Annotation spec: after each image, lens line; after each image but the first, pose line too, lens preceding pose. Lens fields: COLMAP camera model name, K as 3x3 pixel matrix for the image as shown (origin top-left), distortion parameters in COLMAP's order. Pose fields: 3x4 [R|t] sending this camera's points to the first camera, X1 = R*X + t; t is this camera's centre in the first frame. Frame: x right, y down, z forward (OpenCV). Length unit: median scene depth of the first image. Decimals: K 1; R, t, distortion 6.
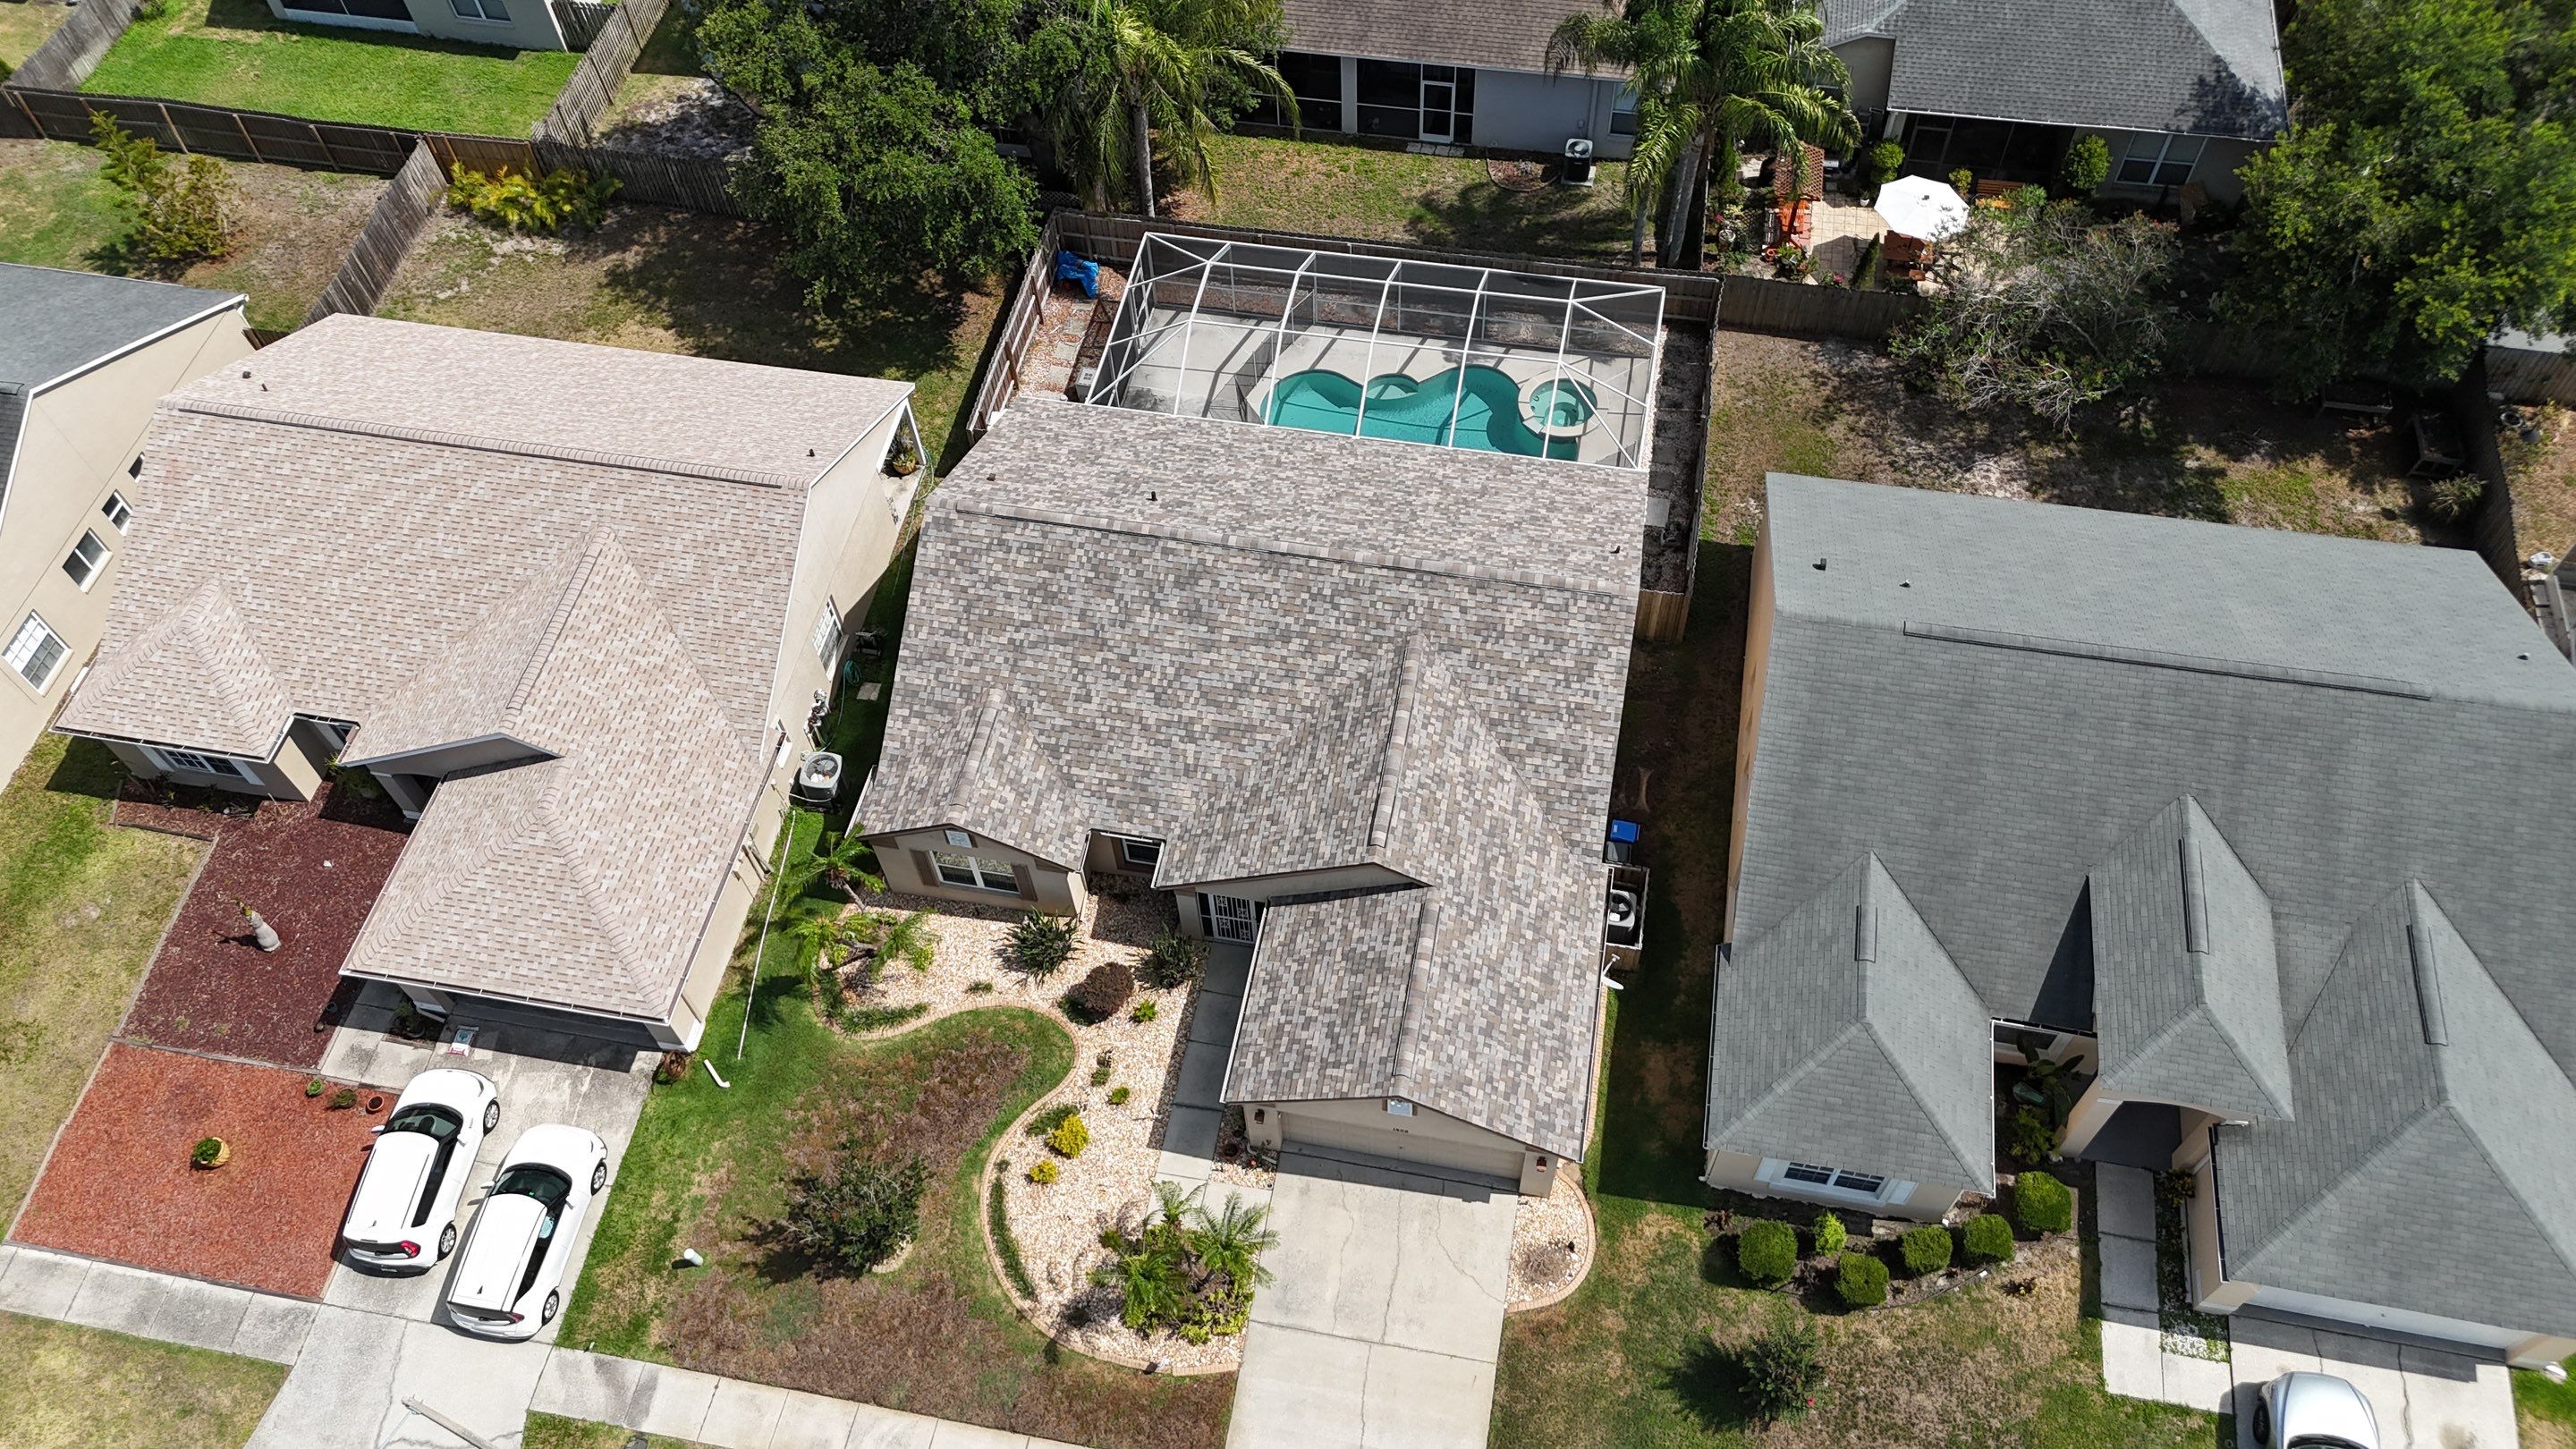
lens RADIAL K [[1859.1, 0, 1288.0], [0, 1859.1, 724.5], [0, 0, 1]] dist [0.140872, -0.234624]
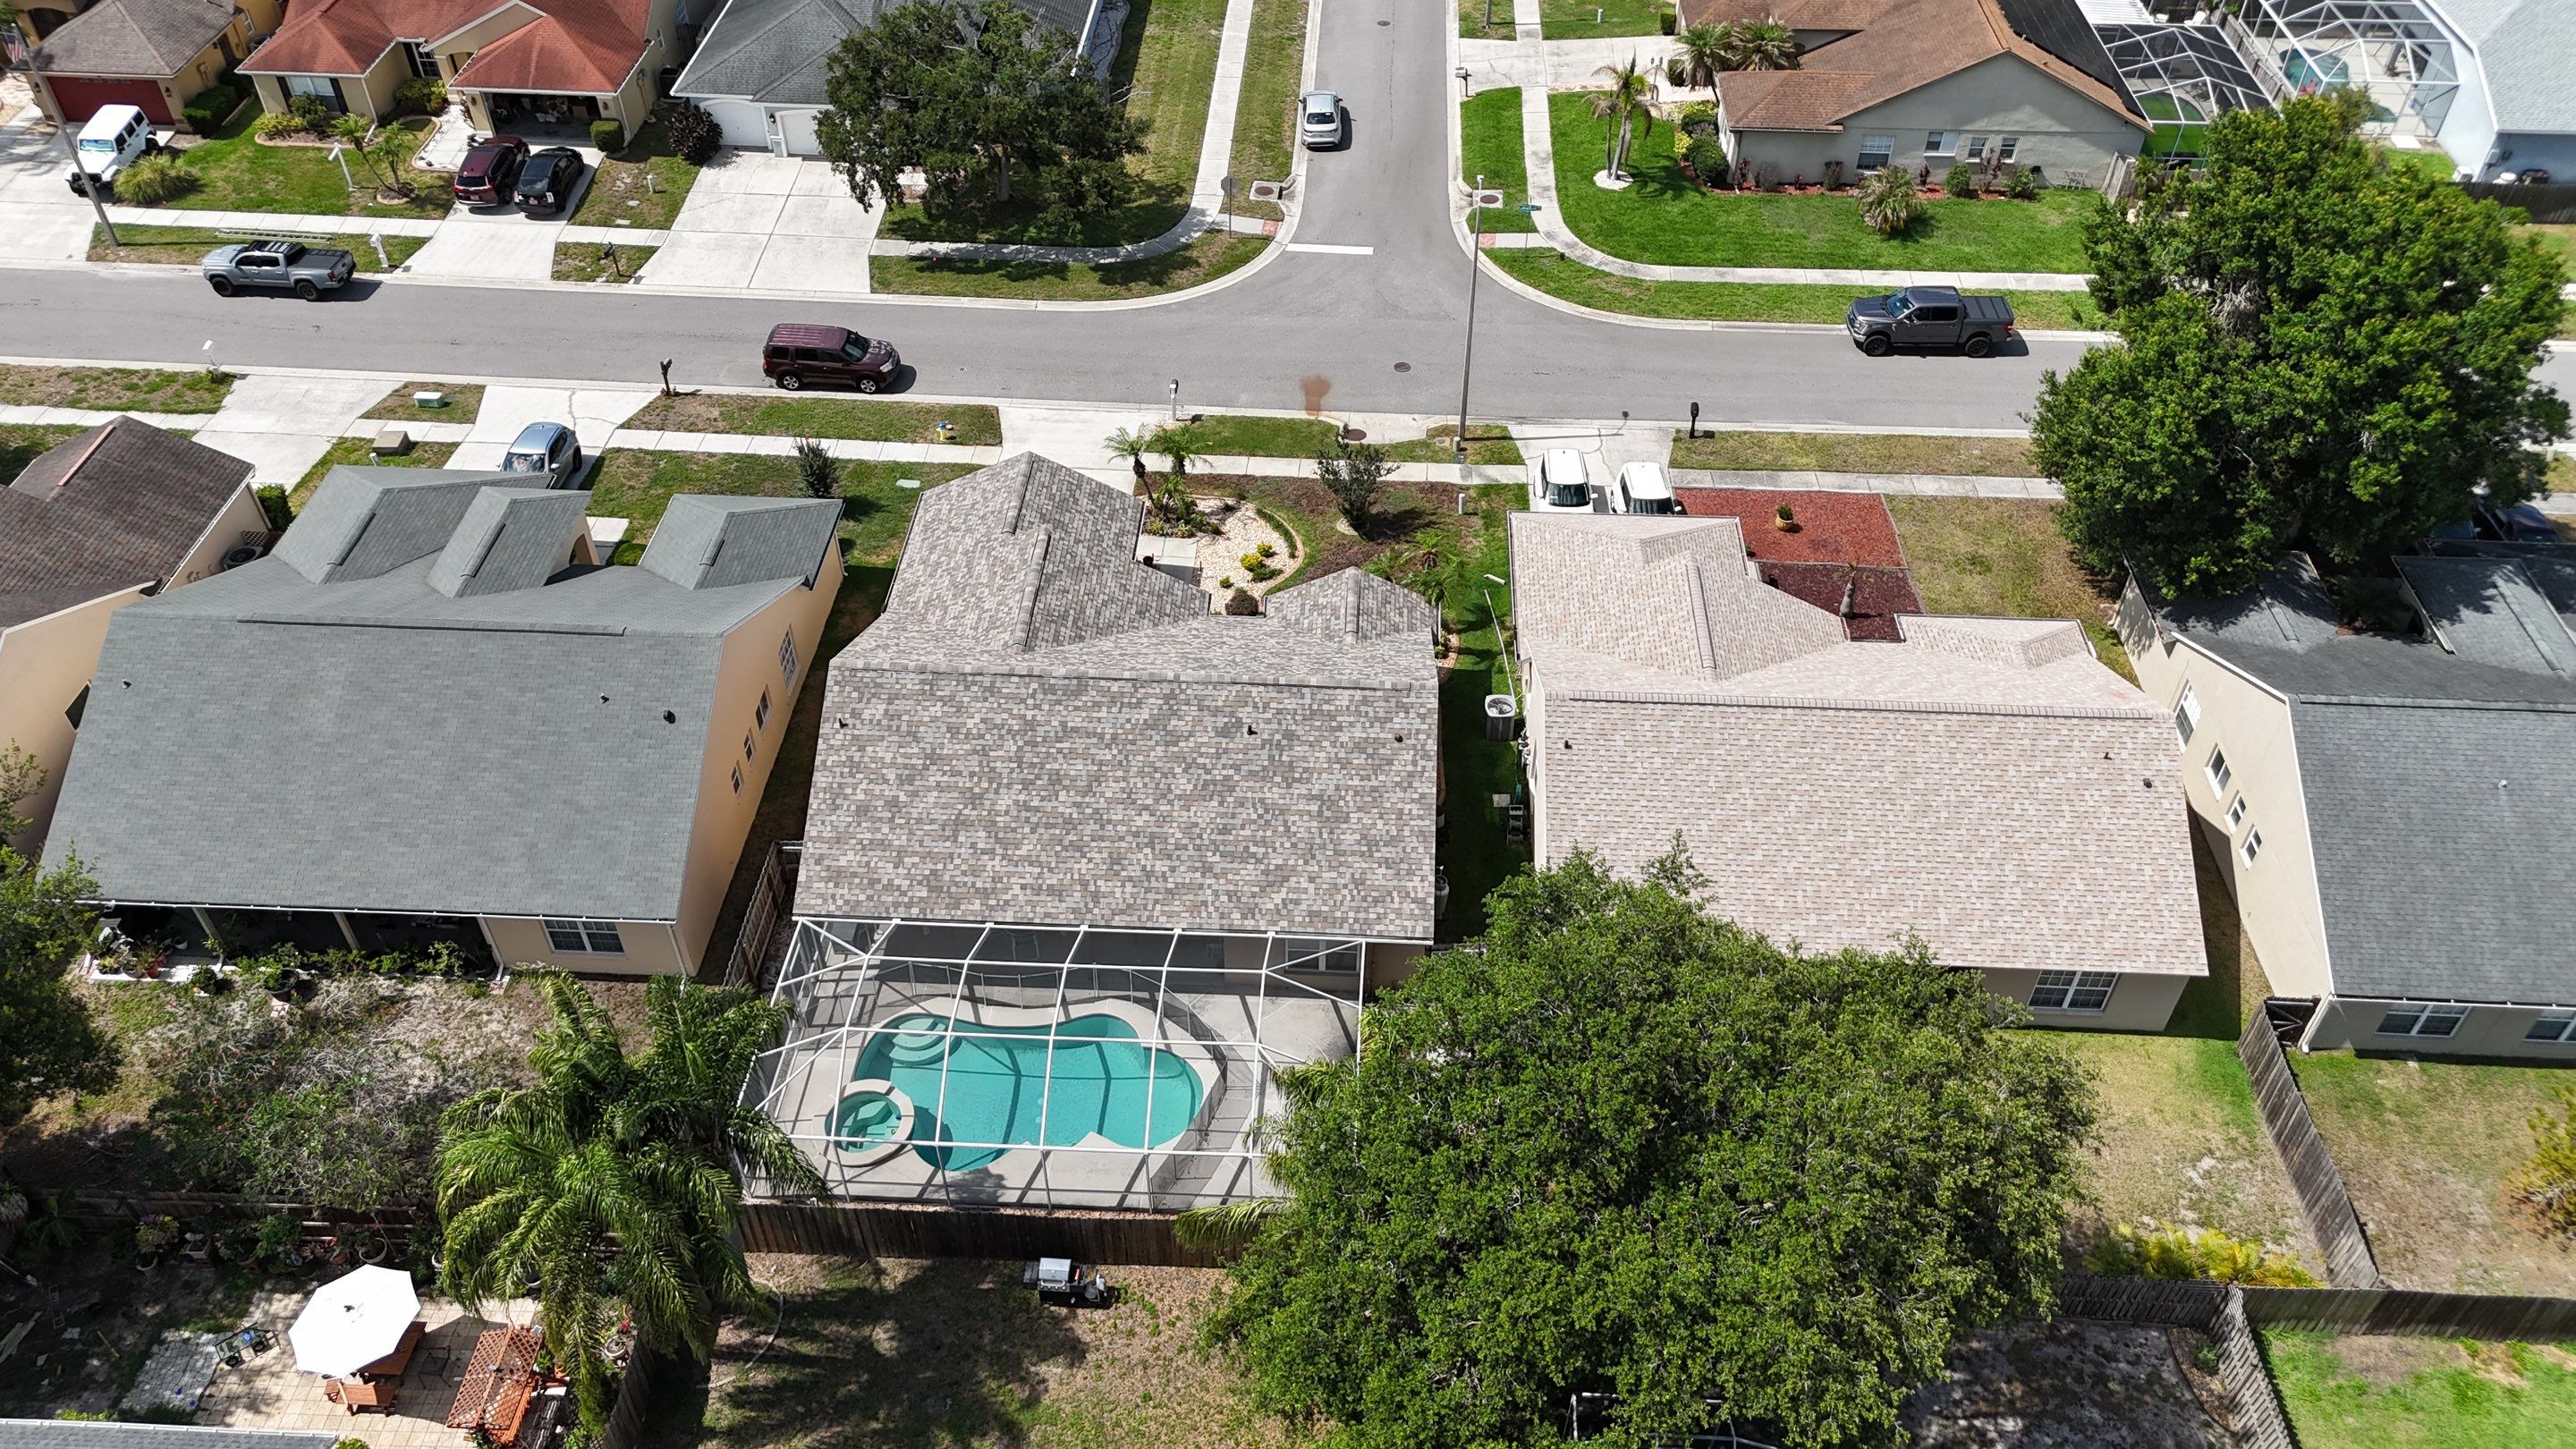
lens RADIAL K [[1895.8, 0, 1299.4], [0, 1895.8, 725.8], [0, 0, 1]] dist [0.053889, -0.000346]
pose [[-0.988660, 0.119748, -0.090618, 0.002612], [-0.107653, -0.144446, 0.983639, -1.332891], [0.104699, 0.982240, 0.155699, 0.886345]]
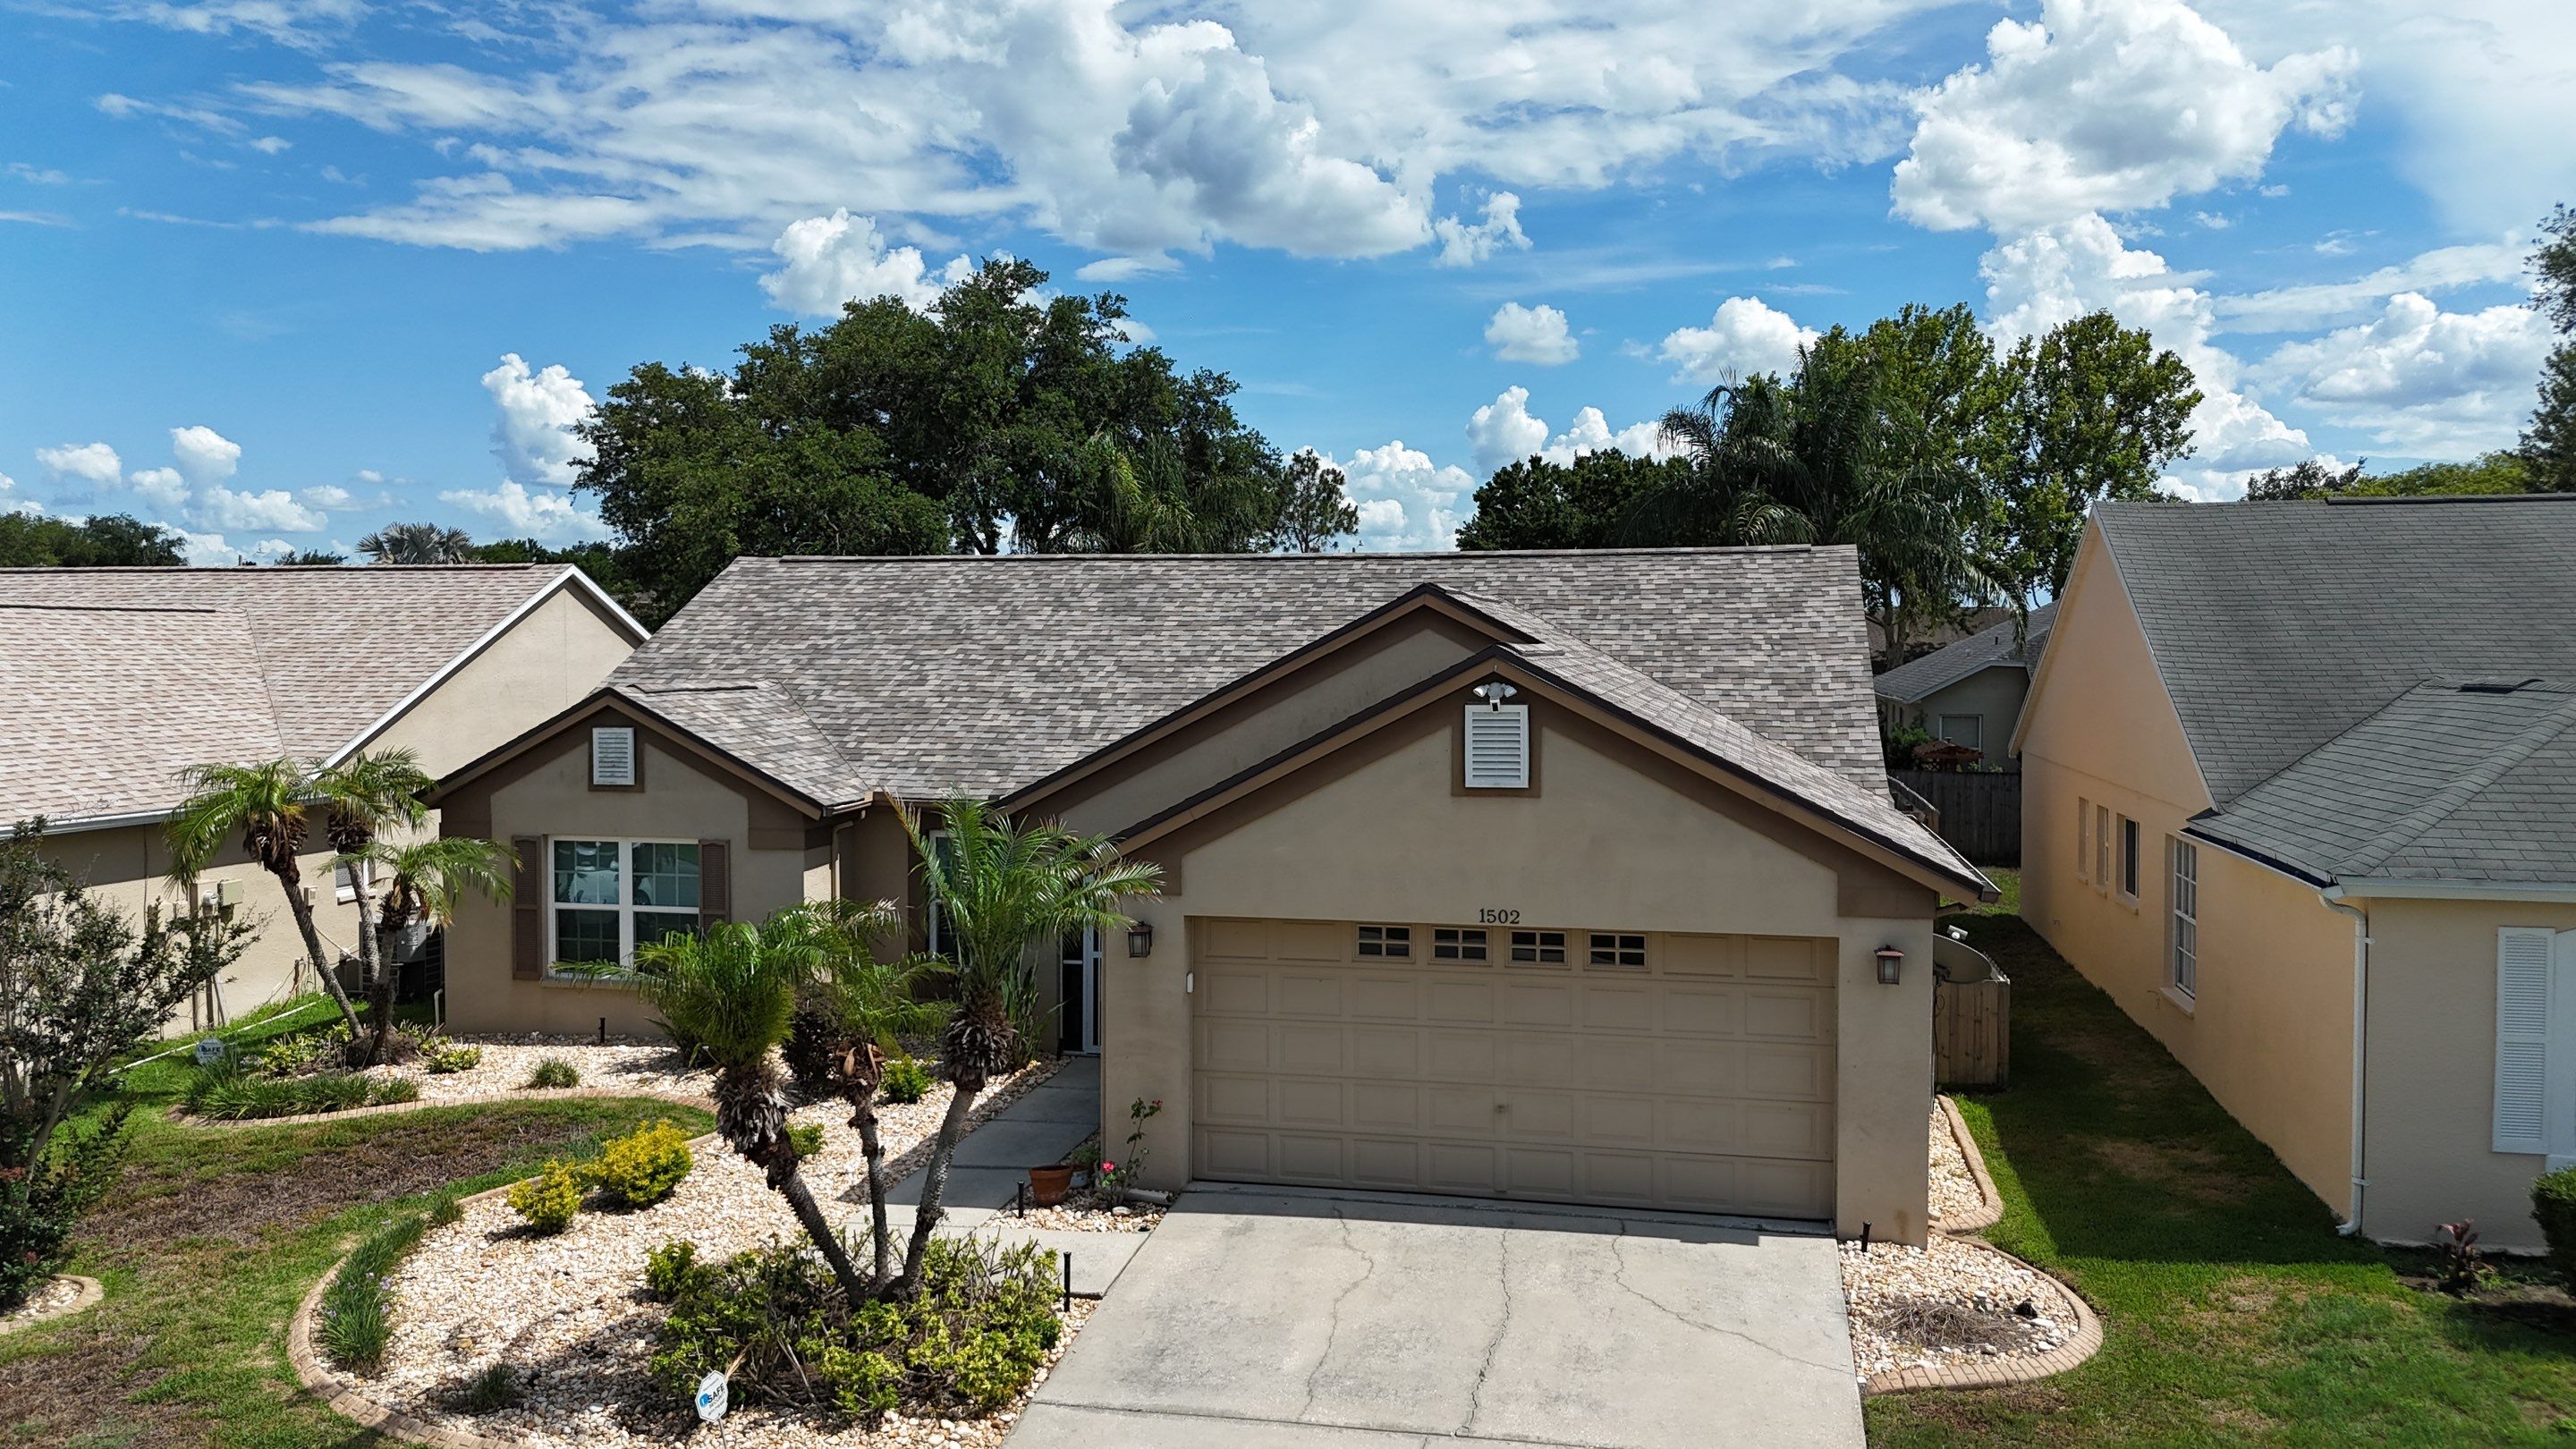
lens RADIAL K [[1895.8, 0, 1299.4], [0, 1895.8, 725.8], [0, 0, 1]] dist [0.053889, -0.000346]
pose [[0.998992, 0.035270, -0.027772, 0.026432], [-0.043353, 0.597411, -0.800763, 0.472566], [-0.011651, 0.801159, 0.598338, 0.682990]]
